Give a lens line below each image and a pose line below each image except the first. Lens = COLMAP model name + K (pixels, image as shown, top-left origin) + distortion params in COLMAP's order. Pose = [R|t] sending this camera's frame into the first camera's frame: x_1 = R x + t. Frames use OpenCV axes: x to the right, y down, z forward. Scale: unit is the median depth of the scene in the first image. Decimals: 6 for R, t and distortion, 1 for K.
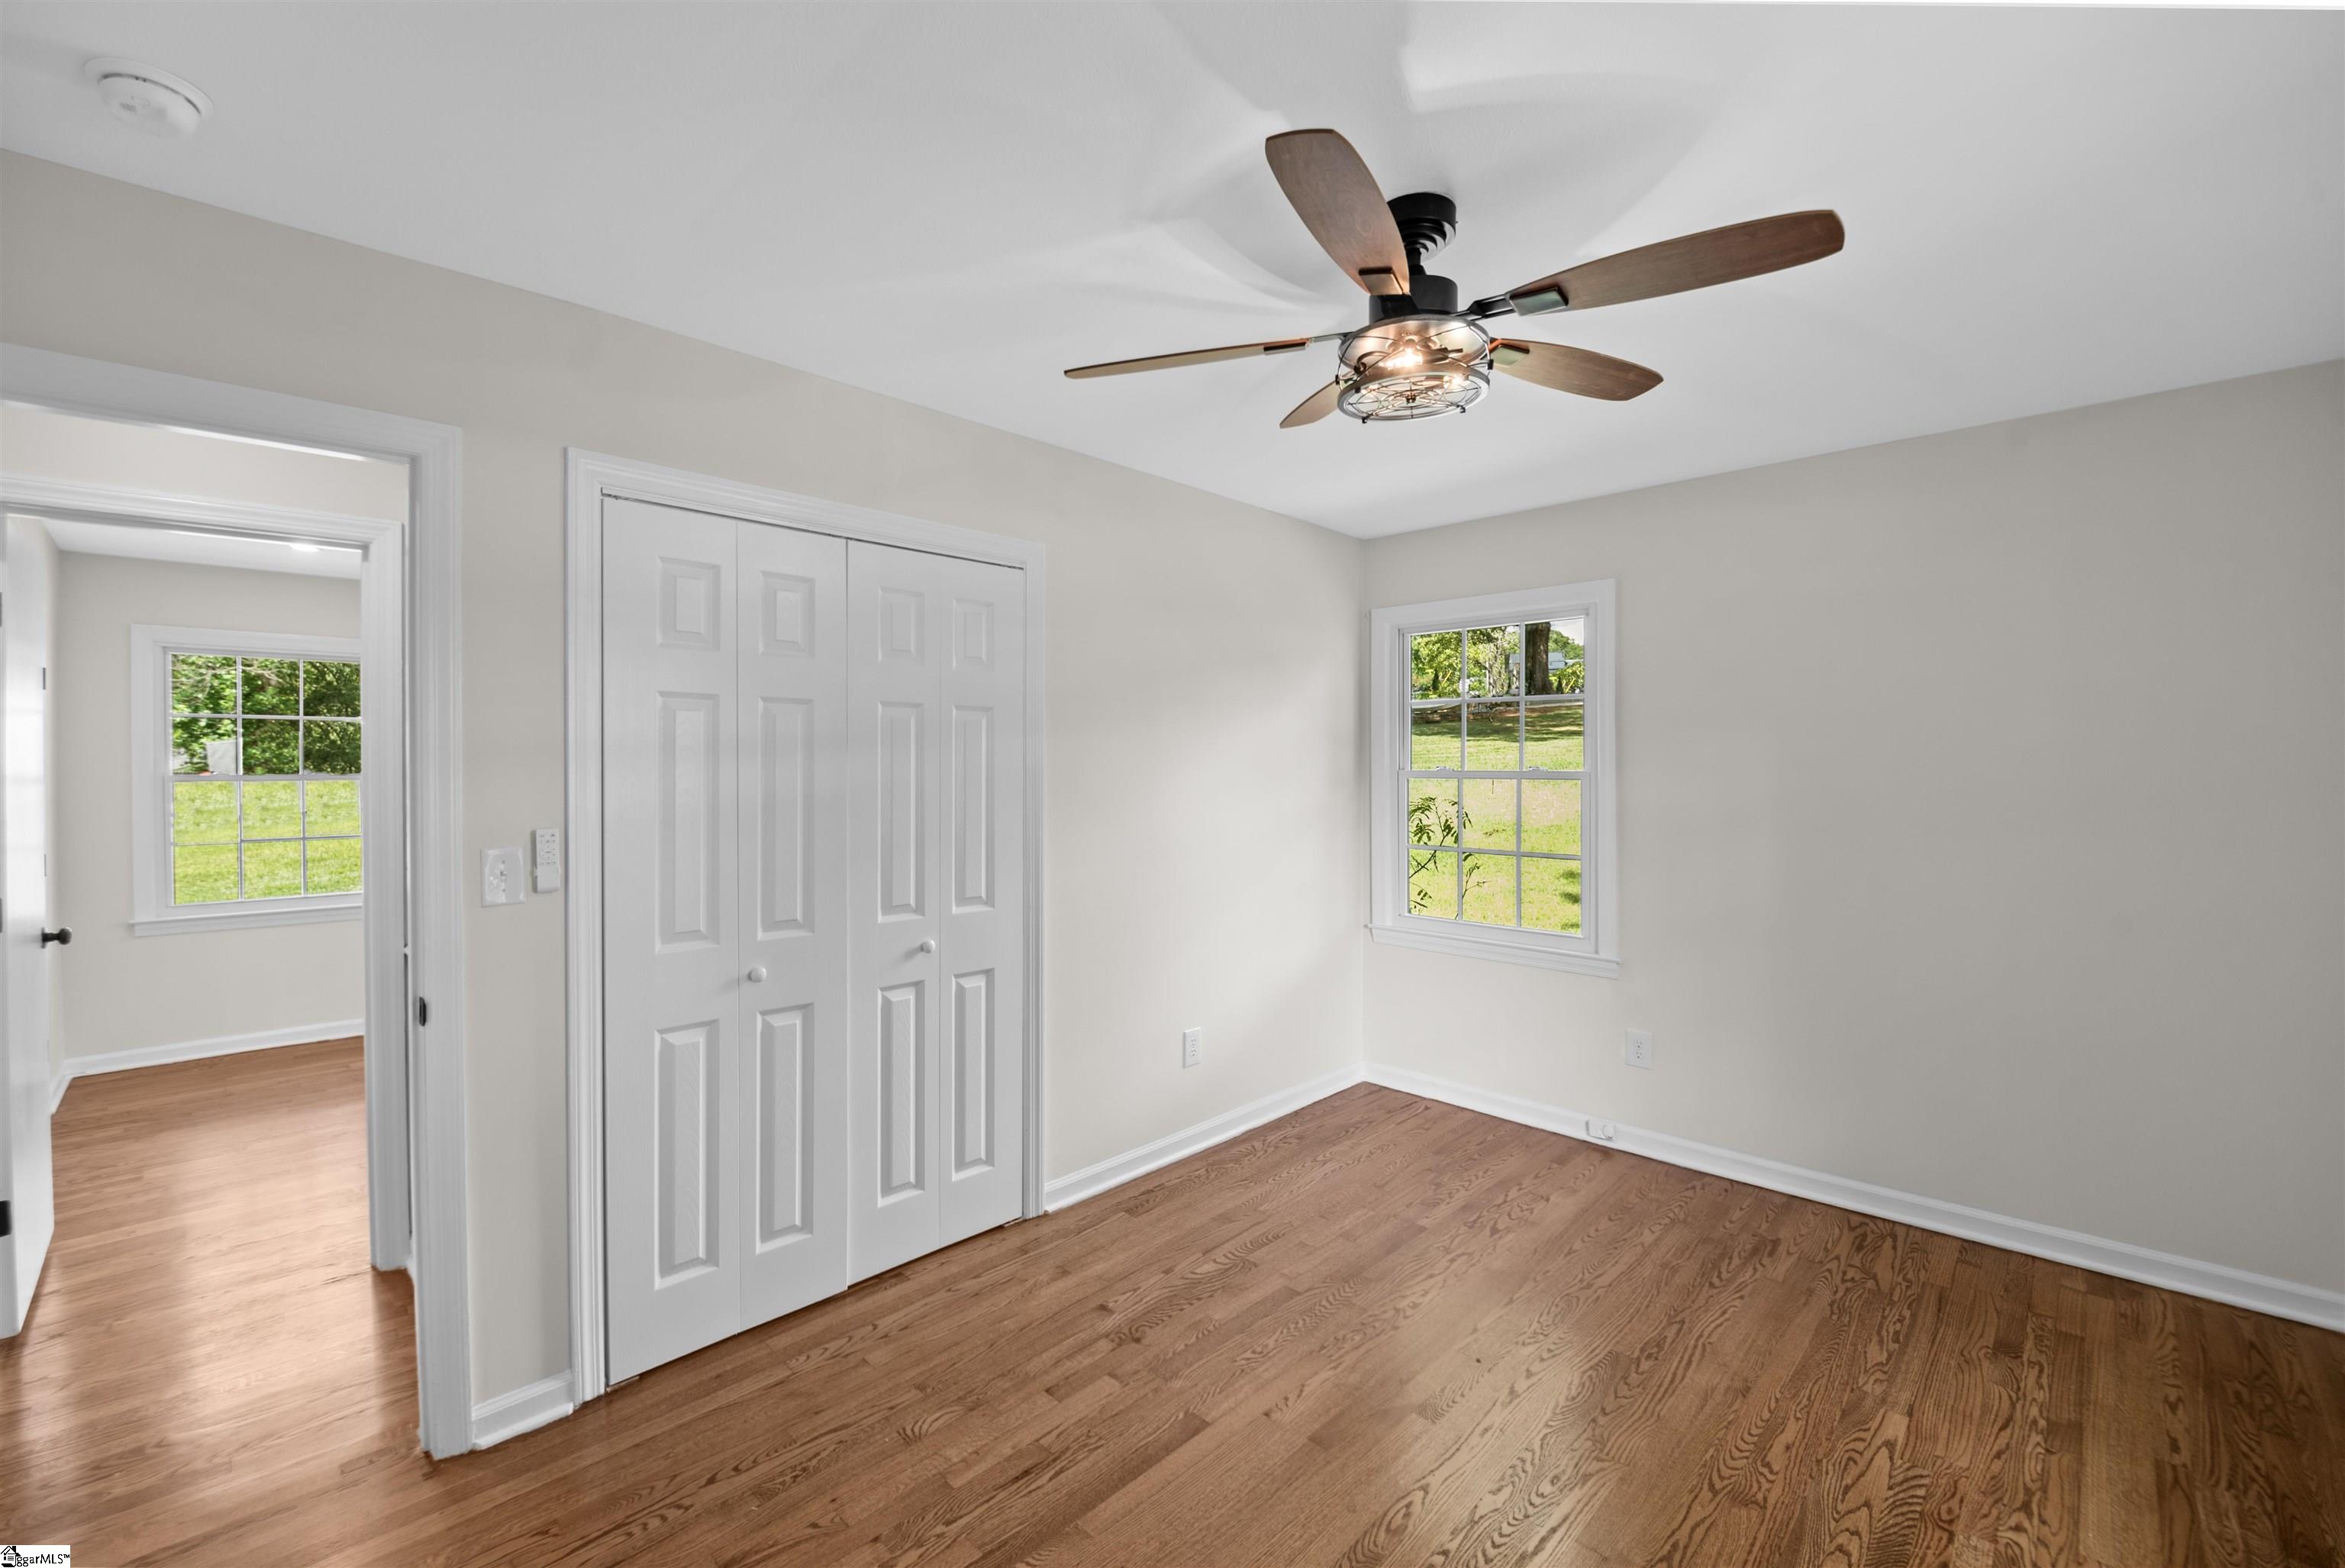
lens RADIAL K [[937.4, 0, 1158.3], [0, 937.4, 758.8], [0, 0, 1]] dist [-0.000537, -0.009835]
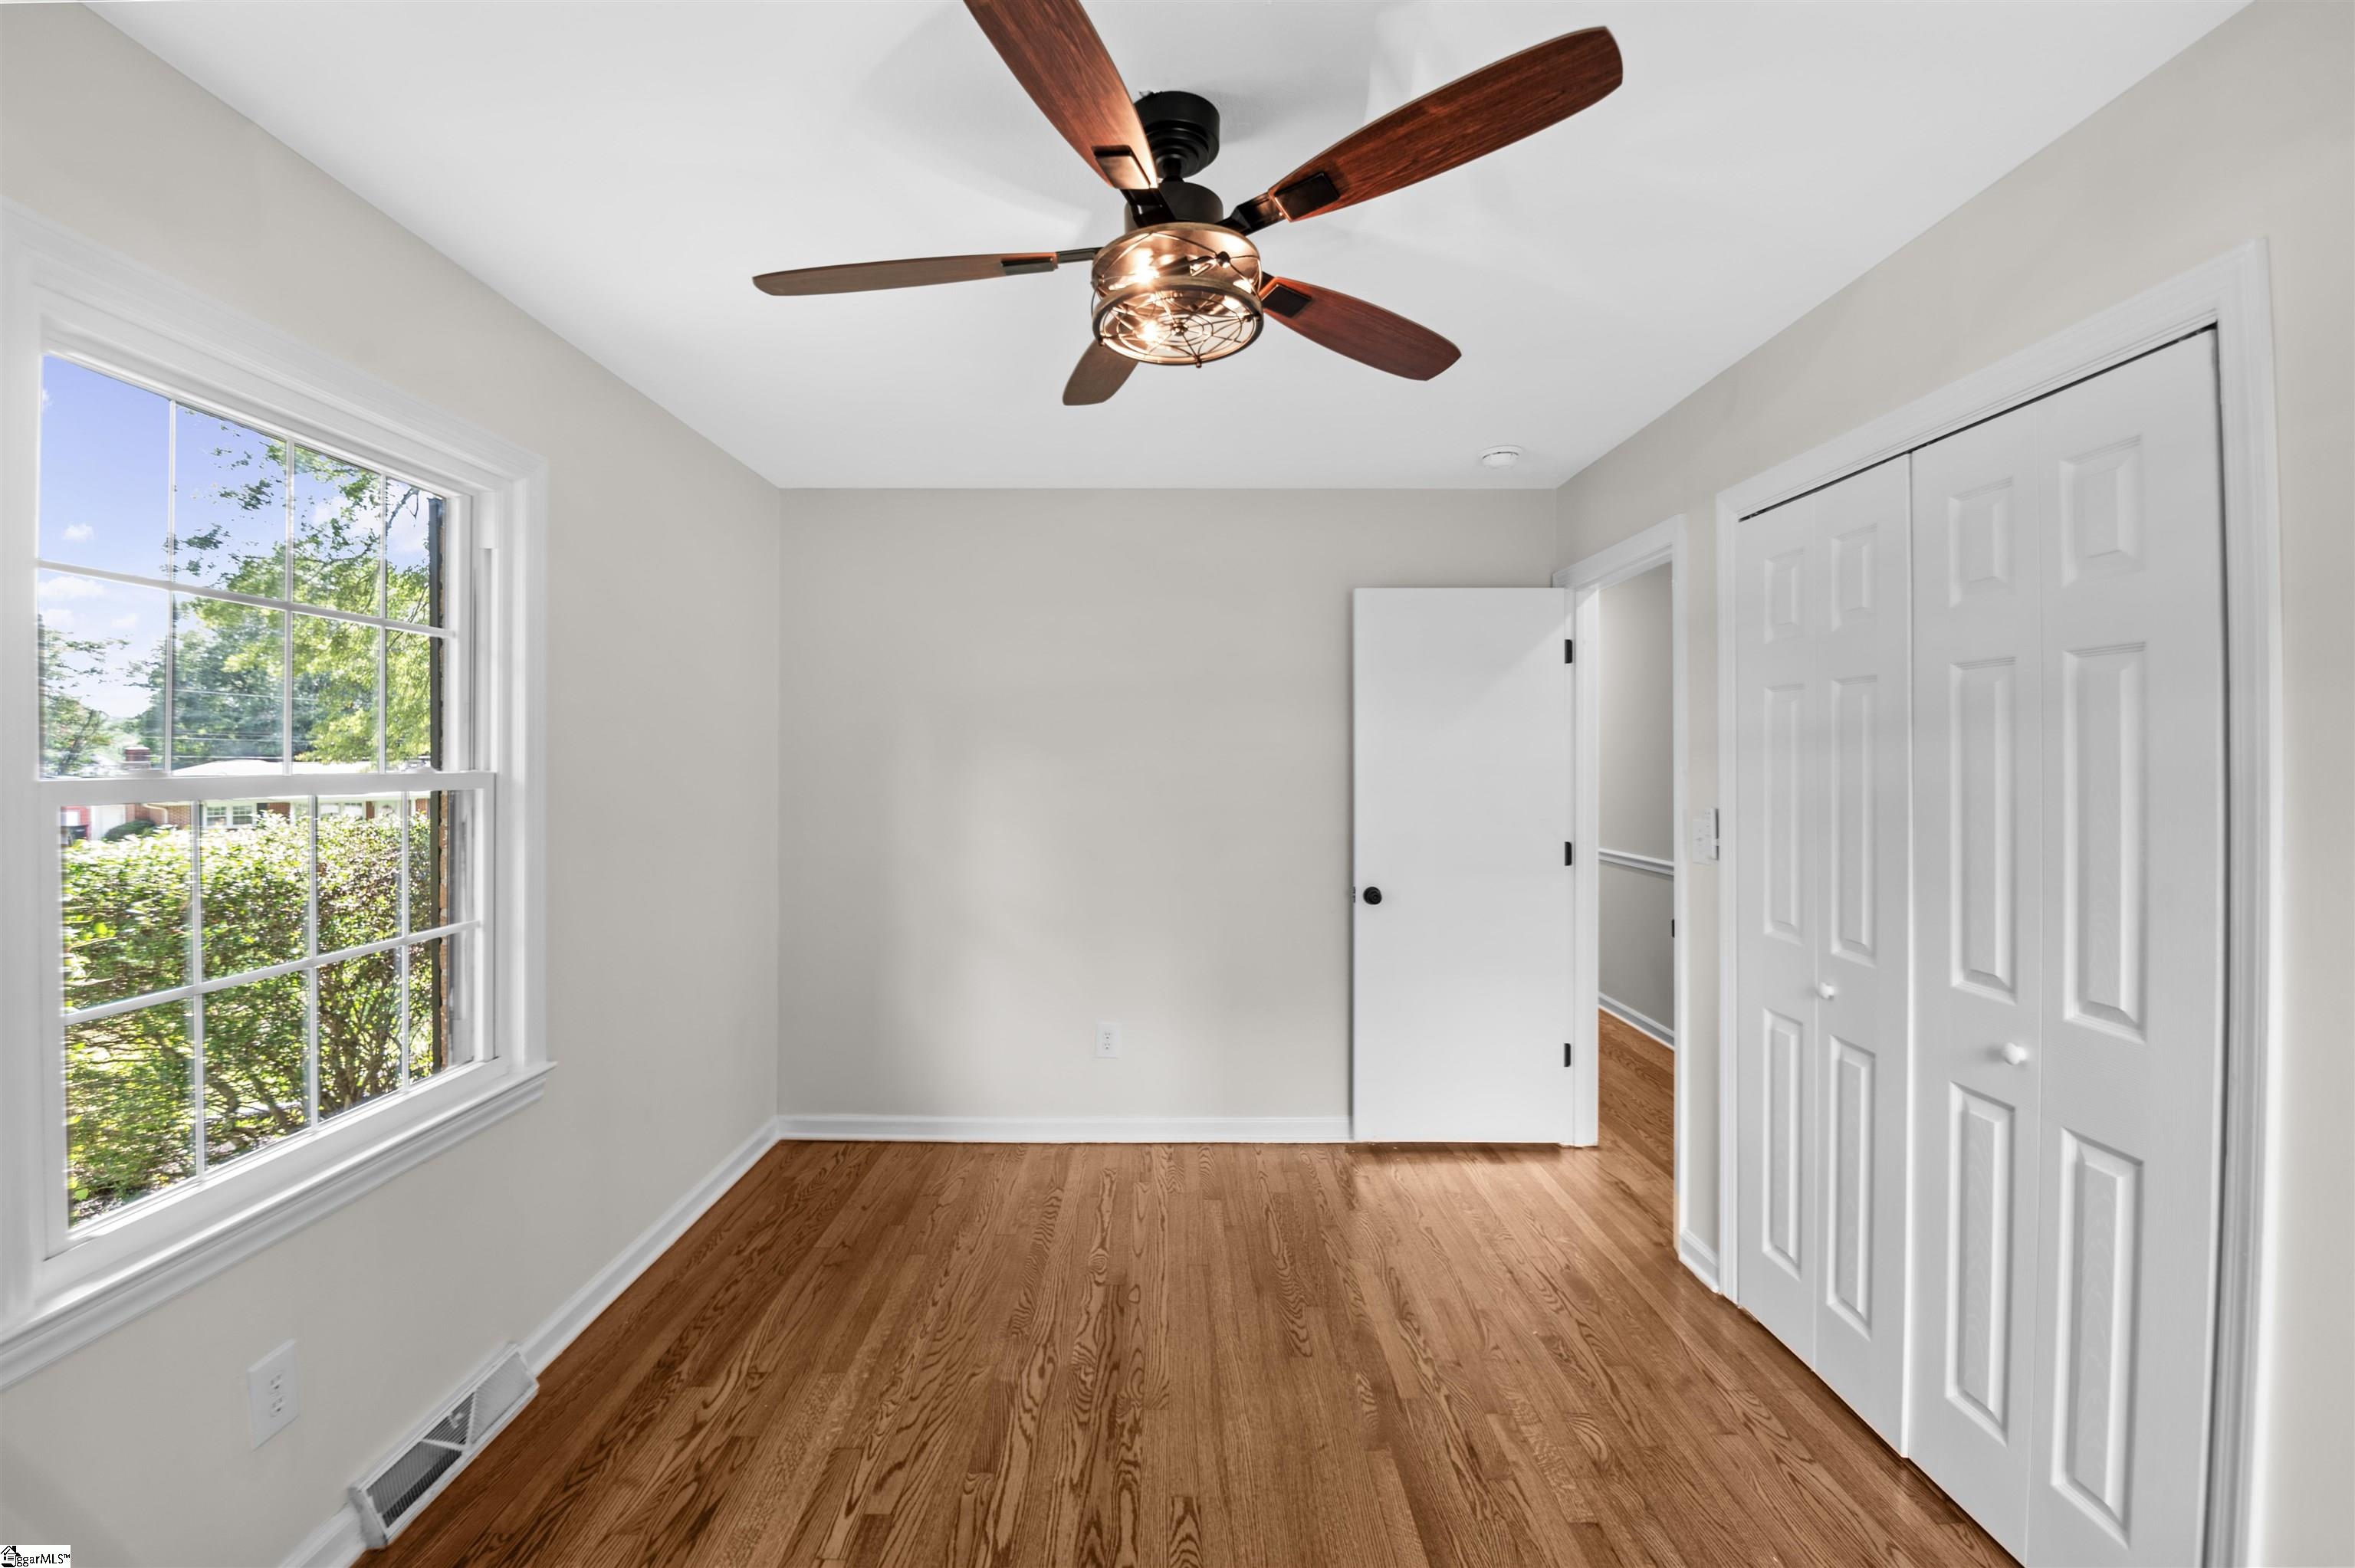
lens RADIAL K [[999.3, 0, 1175.2], [0, 999.3, 769.0], [0, 0, 1]] dist [0.015642, -0.021379]
pose [[-0.695529, 0.006219, -0.718471, 0.672788], [0.002277, 0.999977, 0.006451, 0.010196], [0.718494, 0.002851, -0.695527, 1.190978]]
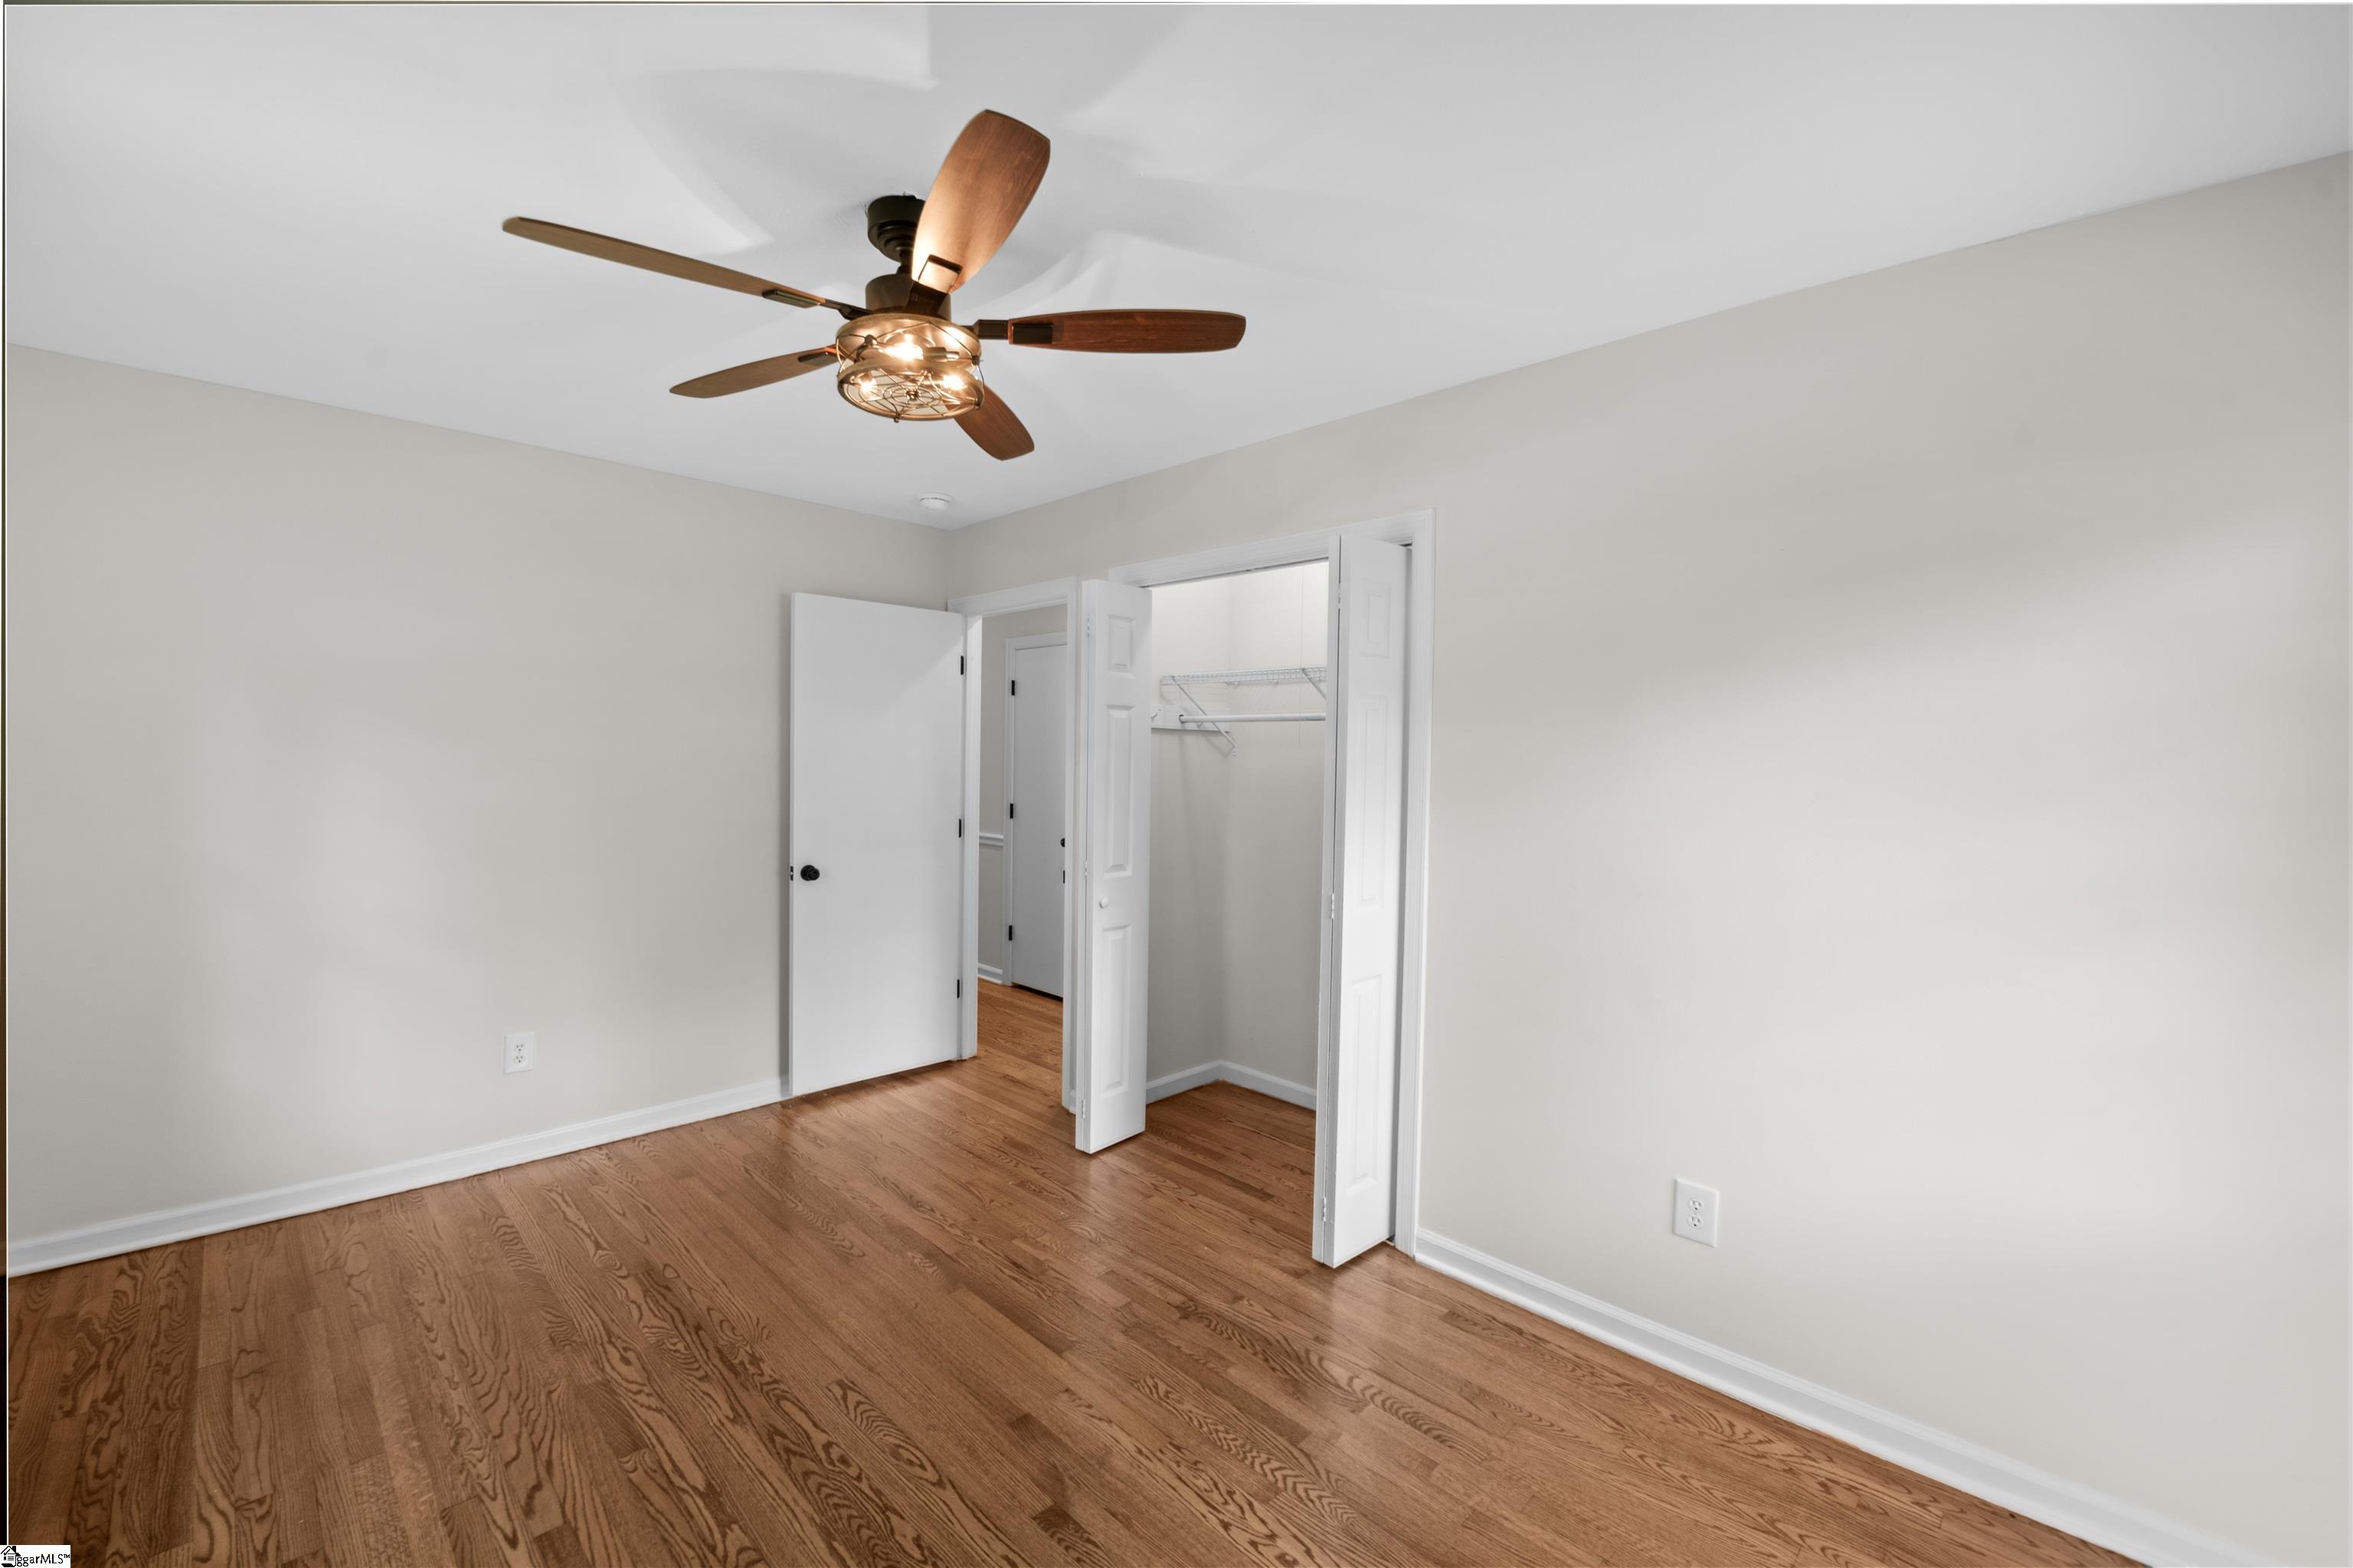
lens RADIAL K [[951.0, 0, 1160.4], [0, 951.0, 786.0], [0, 0, 1]] dist [-0.001884, -0.009097]
pose [[0.006740, 0.030959, -0.999498, 0.964358], [-0.012465, 0.999446, 0.030873, 0.011054], [0.999900, 0.012250, 0.007122, 0.930864]]
